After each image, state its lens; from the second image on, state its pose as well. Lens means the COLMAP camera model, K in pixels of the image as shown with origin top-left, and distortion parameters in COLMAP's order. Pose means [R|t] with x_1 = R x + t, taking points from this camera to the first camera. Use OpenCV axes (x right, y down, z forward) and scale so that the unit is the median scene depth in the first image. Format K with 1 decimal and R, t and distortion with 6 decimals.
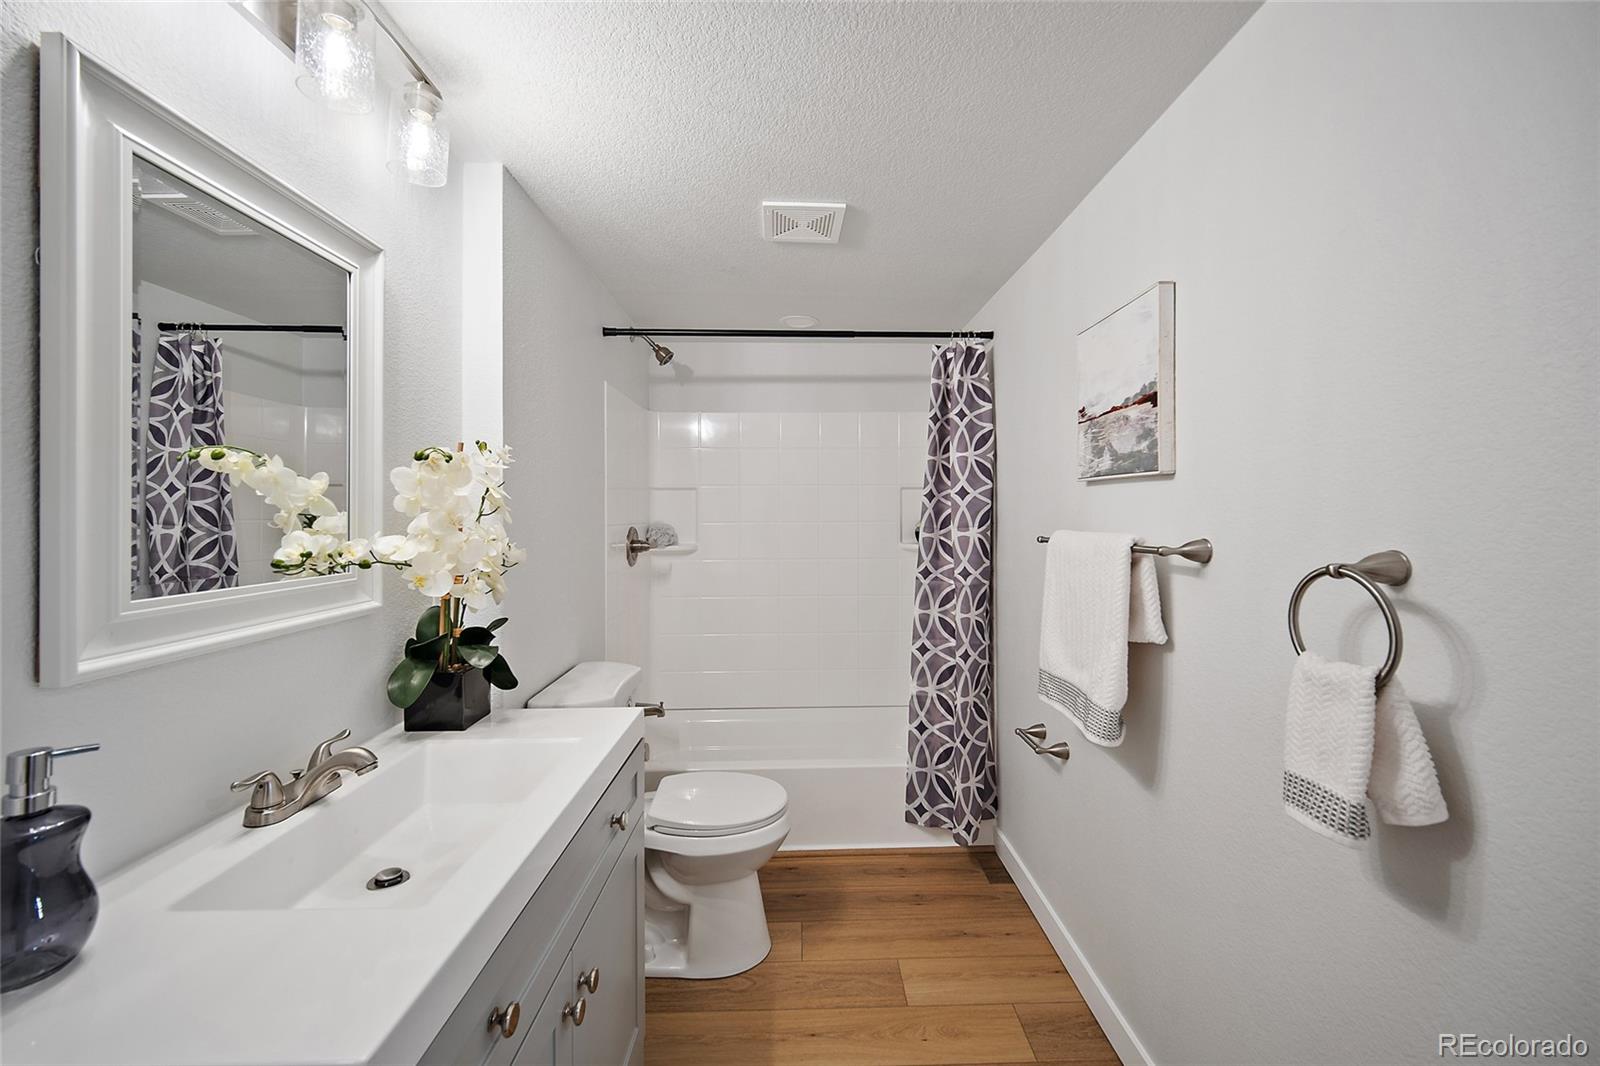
lens RADIAL K [[638.7, 0, 800.4], [0, 638.7, 517.6], [0, 0, 1]] dist [-0.003285, -0.000877]
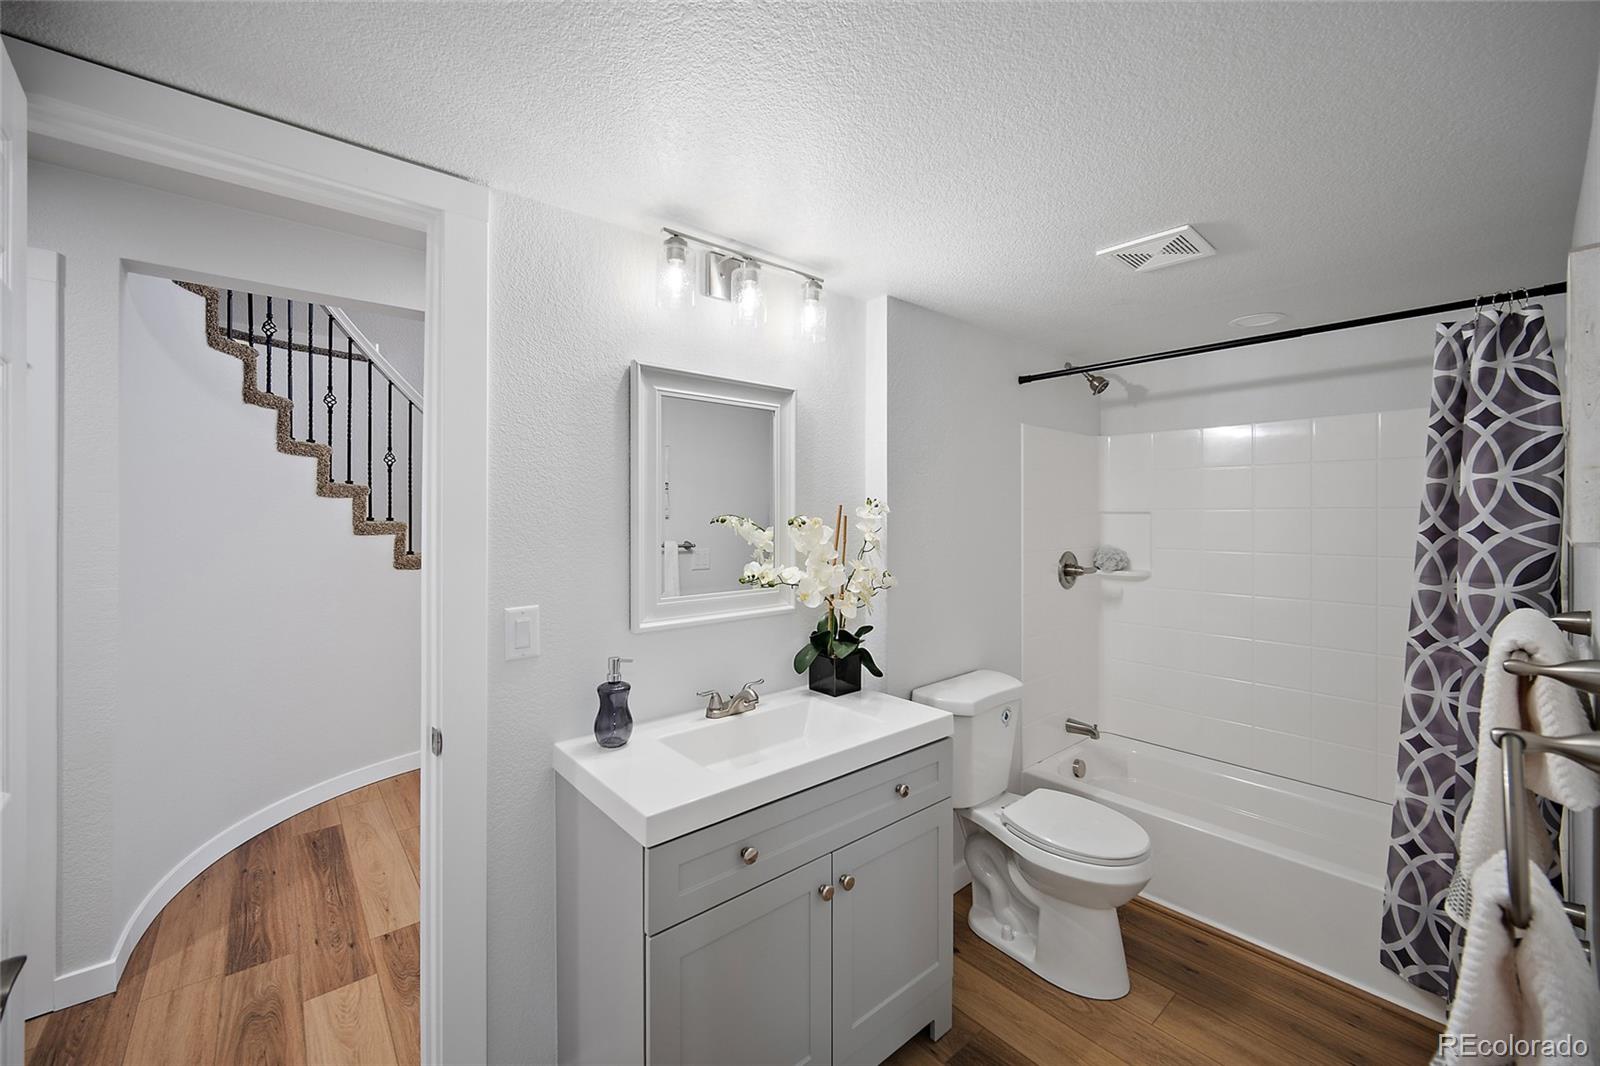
lens RADIAL K [[638.7, 0, 800.4], [0, 638.7, 517.6], [0, 0, 1]] dist [-0.003285, -0.000877]
pose [[0.624903, 0.009724, -0.780641, 0.323704], [-0.003576, 0.999948, 0.009593, -0.057423], [0.780694, -0.003203, 0.624905, -0.004799]]
